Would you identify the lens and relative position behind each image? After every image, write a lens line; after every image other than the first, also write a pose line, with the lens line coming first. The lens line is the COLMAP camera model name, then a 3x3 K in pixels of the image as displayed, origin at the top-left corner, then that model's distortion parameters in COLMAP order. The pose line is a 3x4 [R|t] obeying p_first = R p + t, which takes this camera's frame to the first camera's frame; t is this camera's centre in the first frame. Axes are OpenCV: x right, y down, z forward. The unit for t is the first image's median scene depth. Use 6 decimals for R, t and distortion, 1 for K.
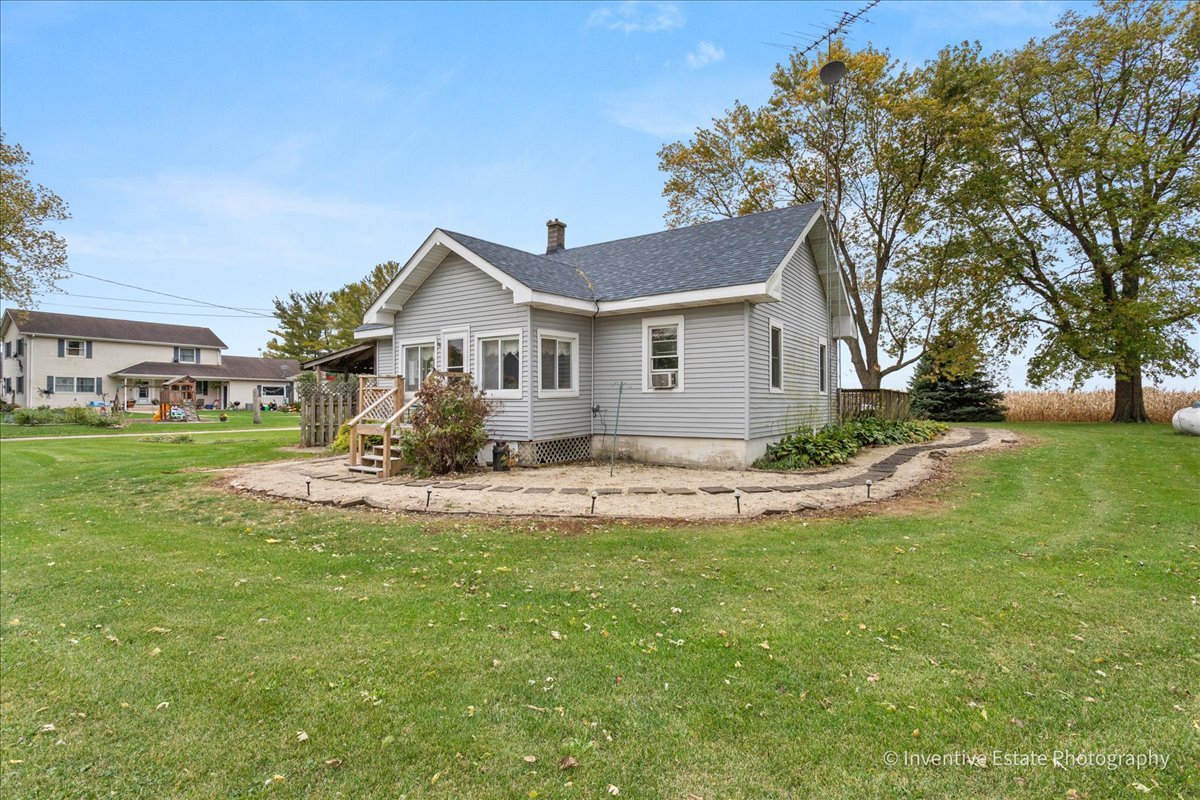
lens RADIAL K [[565.6, 0, 600.0], [0, 565.6, 400.0], [0, 0, 1]] dist [0.000810, 0.000180]
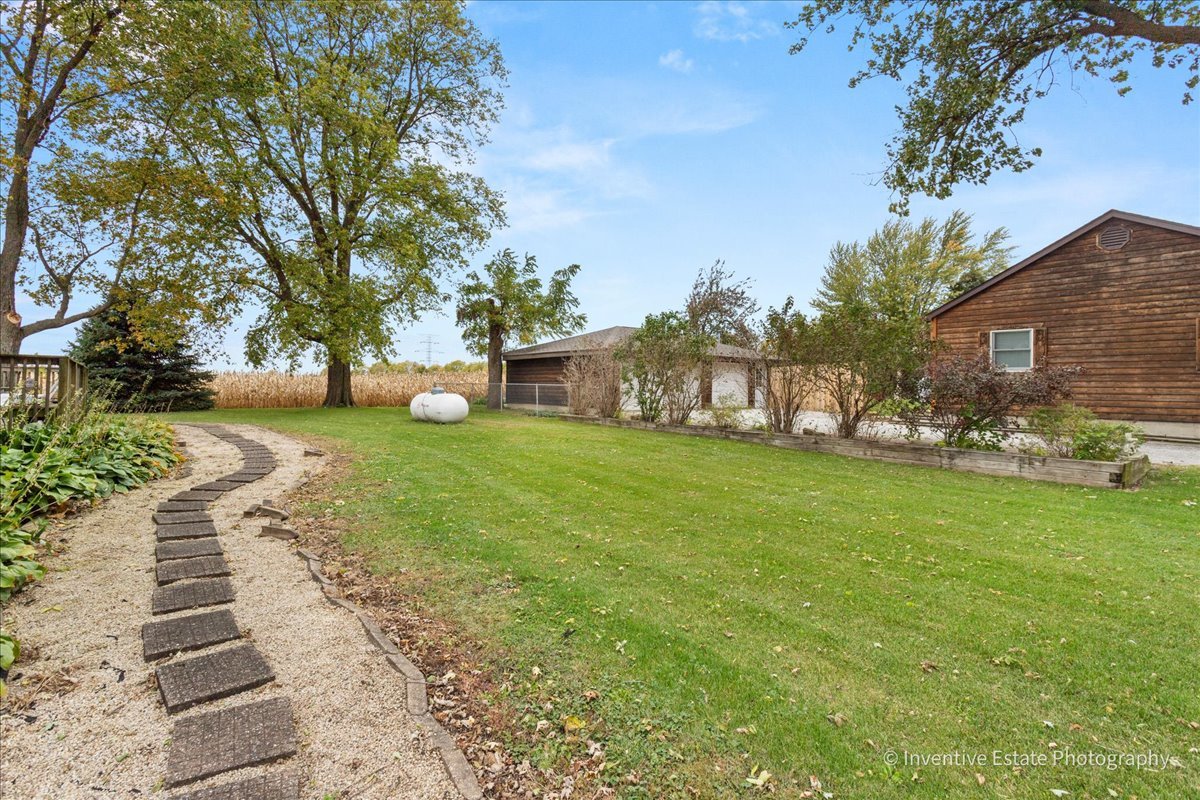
lens RADIAL K [[576.8, 0, 599.9], [0, 576.8, 382.9], [0, 0, 1]] dist [-0.000292, -0.000120]
pose [[0.284915, 0.015676, 0.958425, 0.113068], [-0.020978, 0.999729, -0.010115, -0.001425], [-0.958323, -0.017224, 0.285167, 0.283195]]
